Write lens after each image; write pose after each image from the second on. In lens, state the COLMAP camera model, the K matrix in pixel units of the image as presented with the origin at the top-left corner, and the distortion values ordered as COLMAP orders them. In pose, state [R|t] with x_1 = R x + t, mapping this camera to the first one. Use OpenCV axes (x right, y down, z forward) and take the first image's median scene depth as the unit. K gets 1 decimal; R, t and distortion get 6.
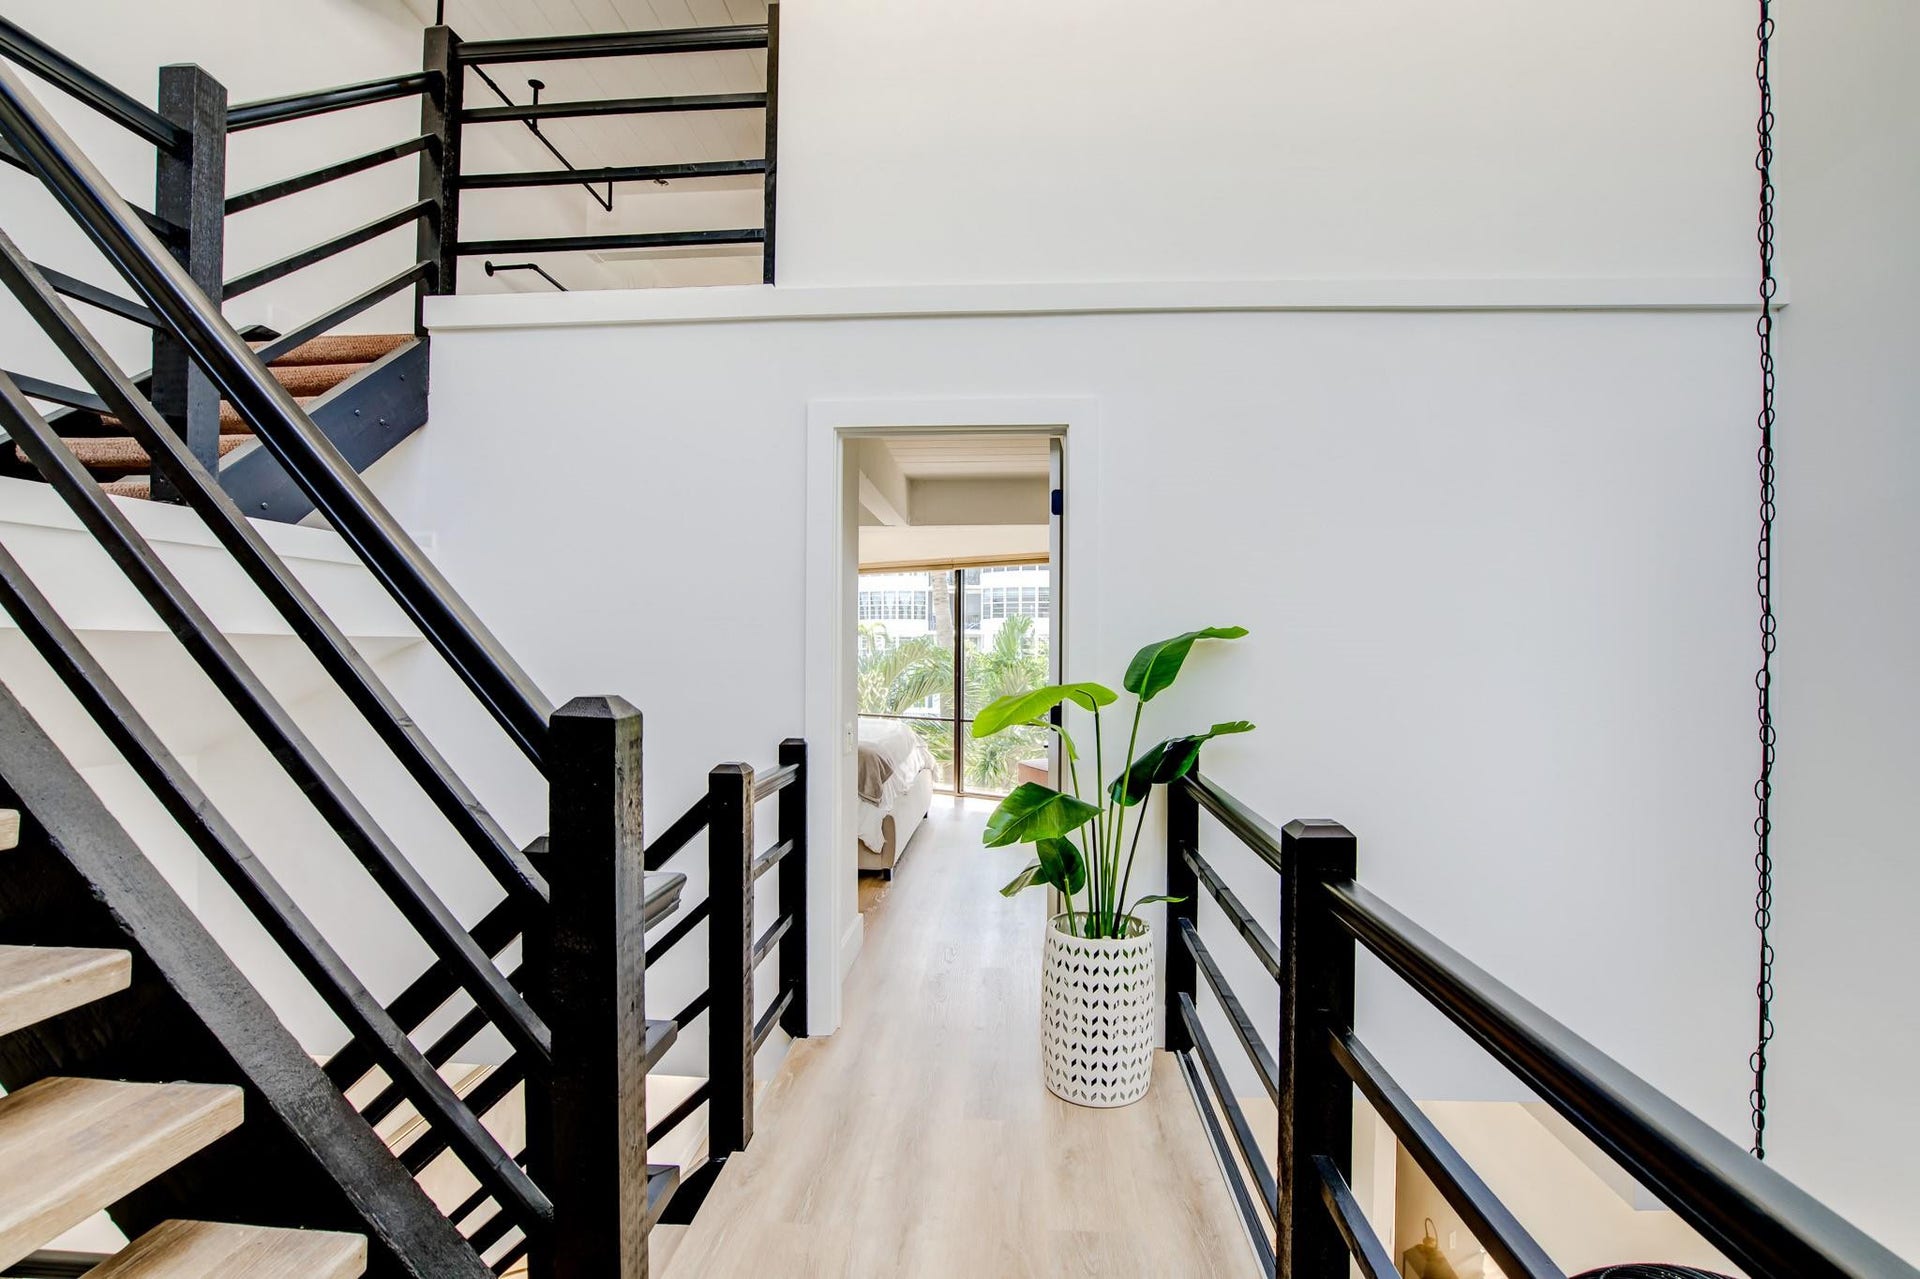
lens RADIAL K [[882.4, 0, 955.3], [0, 882.4, 647.2], [0, 0, 1]] dist [-0.058221, 0.021691]
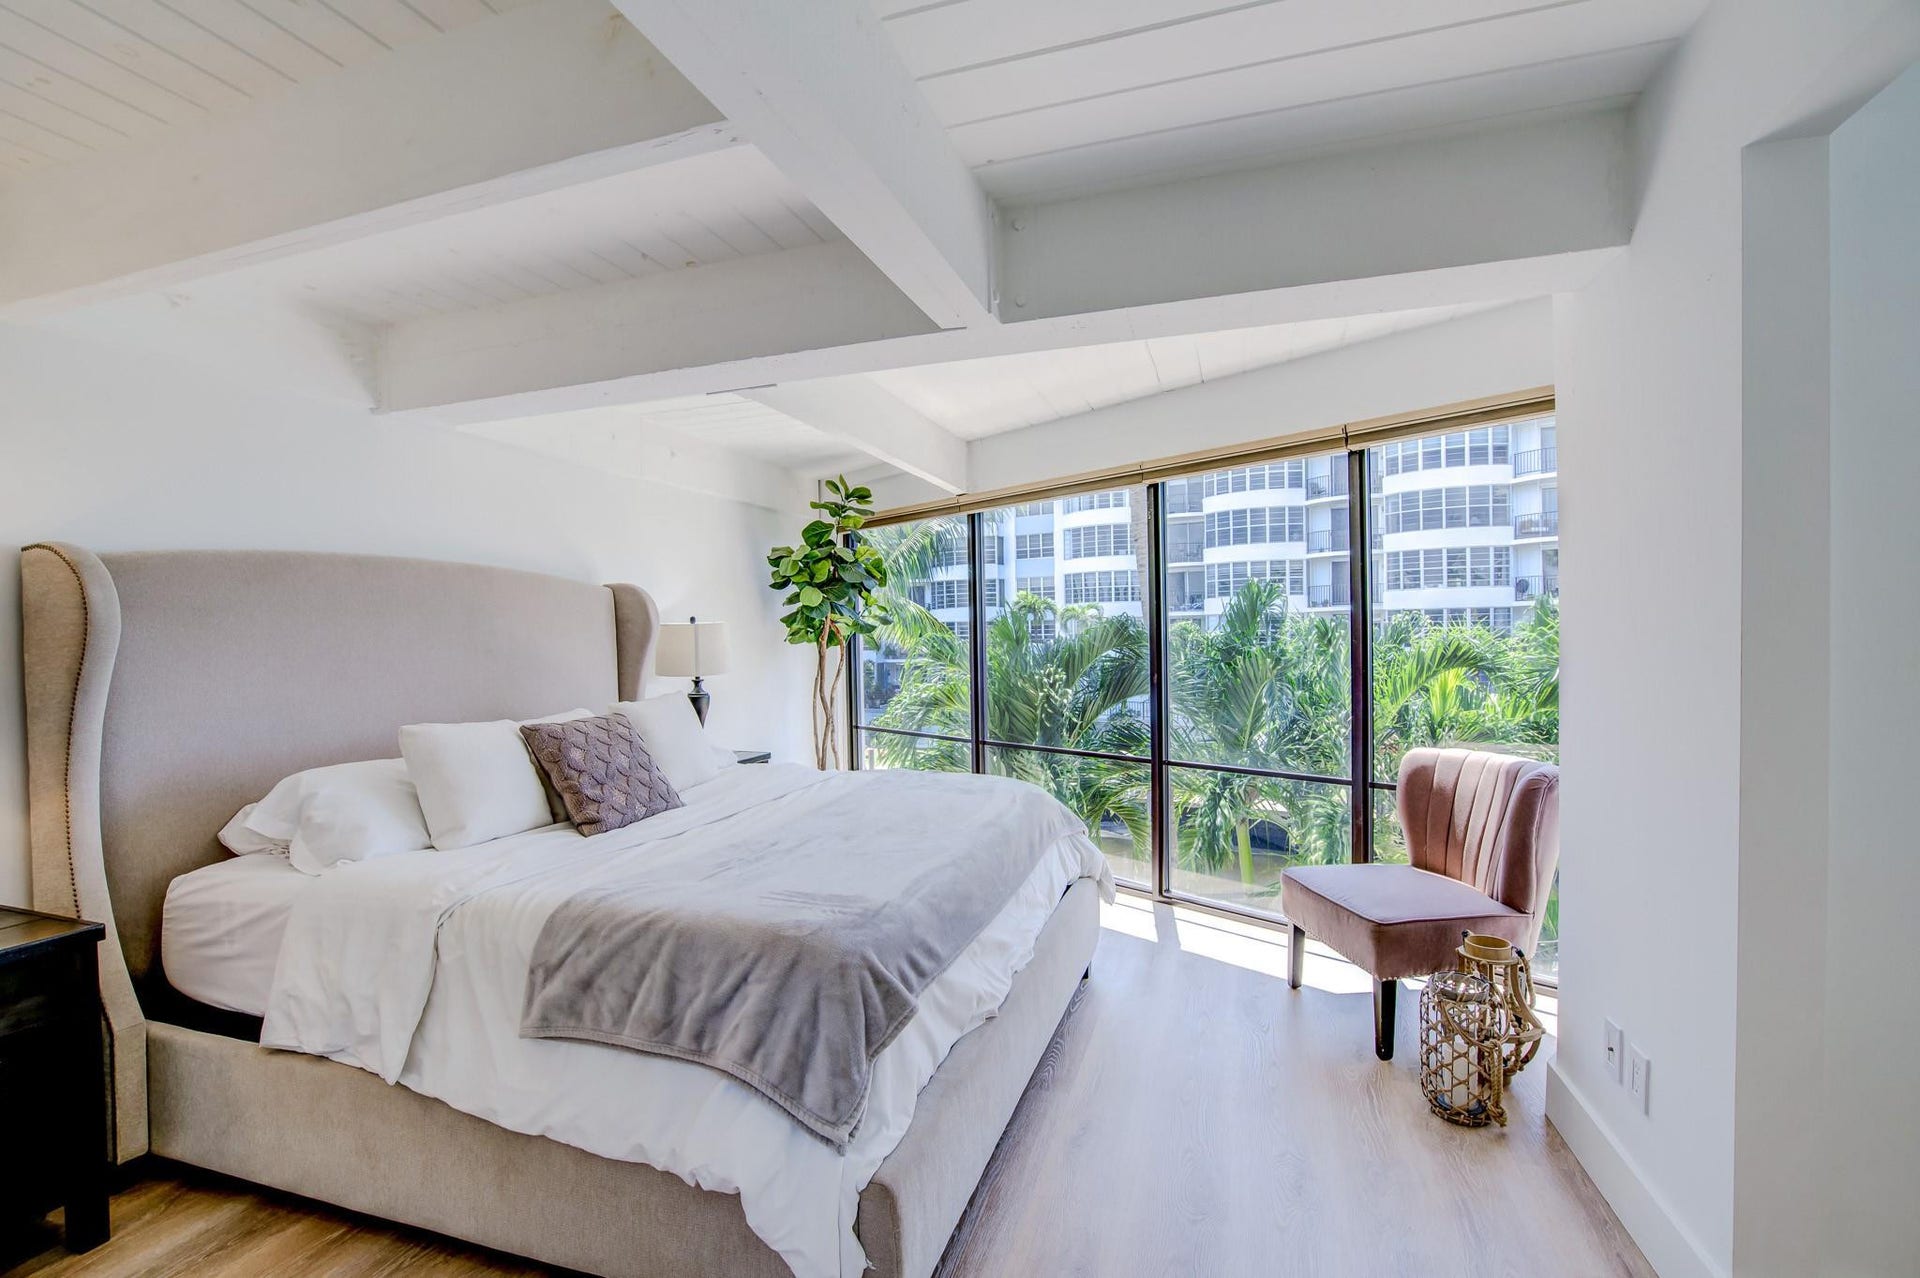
lens RADIAL K [[889.3, 0, 942.8], [0, 889.3, 649.9], [0, 0, 1]] dist [-0.059136, 0.025253]
pose [[0.966214, -0.017141, -0.257169, 0.015954], [0.022142, 0.999618, 0.016562, 0.002337], [0.256787, -0.021697, 0.966224, 0.442712]]
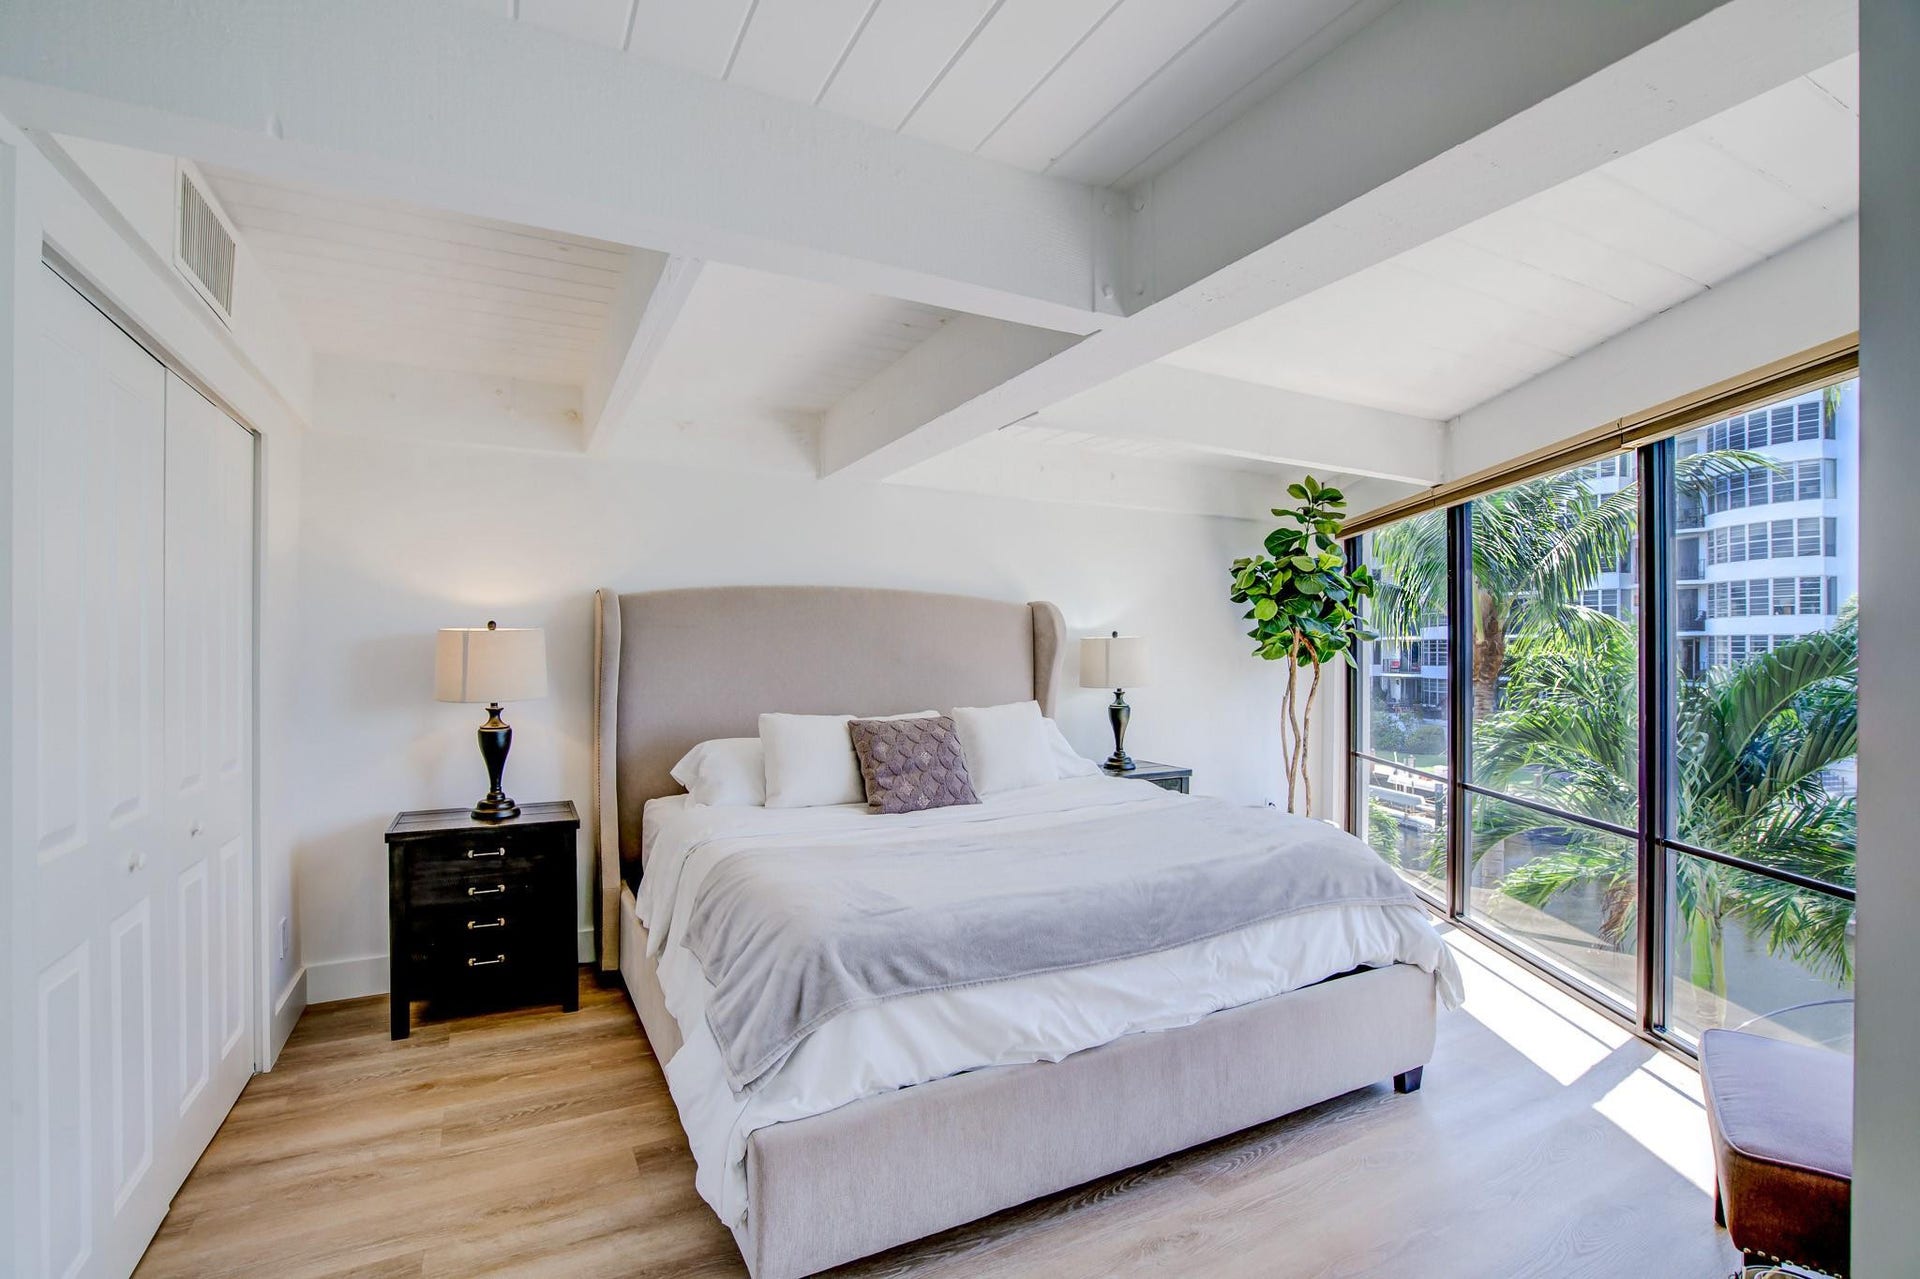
lens RADIAL K [[882.4, 0, 955.3], [0, 882.4, 647.2], [0, 0, 1]] dist [-0.058221, 0.021691]
pose [[0.522767, -0.009088, -0.852427, 0.155819], [0.003133, 0.999957, -0.008739, 0.002222], [0.852470, 0.001897, 0.522773, 0.547127]]
